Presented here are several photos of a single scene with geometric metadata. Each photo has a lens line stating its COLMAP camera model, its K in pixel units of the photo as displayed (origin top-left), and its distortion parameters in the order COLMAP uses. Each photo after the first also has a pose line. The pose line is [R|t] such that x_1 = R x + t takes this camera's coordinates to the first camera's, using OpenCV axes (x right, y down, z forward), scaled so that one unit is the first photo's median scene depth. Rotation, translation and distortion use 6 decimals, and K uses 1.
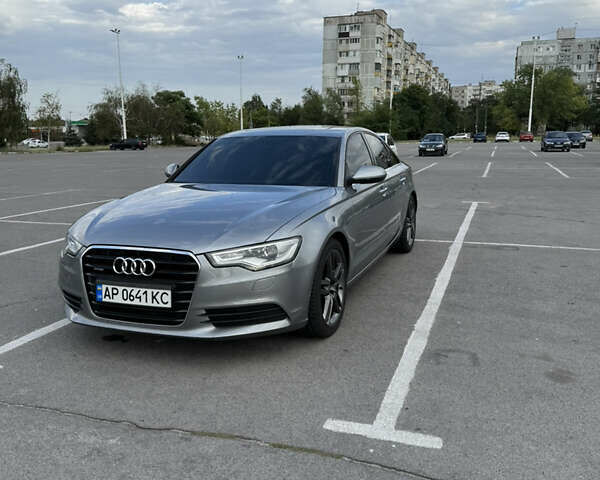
lens RADIAL K [[553.5, 0, 300.0], [0, 553.5, 240.0], [0, 0, 1]] dist [0.181086, -0.386208]
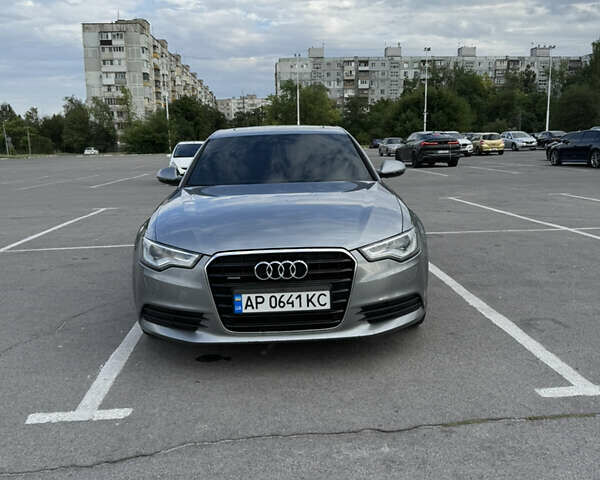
lens RADIAL K [[553.5, 0, 300.0], [0, 553.5, 240.0], [0, 0, 1]] dist [0.181086, -0.386208]
pose [[0.925377, -0.081133, 0.370263, -0.609727], [0.088063, 0.996113, -0.001821, 0.002146], [-0.368676, 0.034292, 0.928925, 0.140606]]
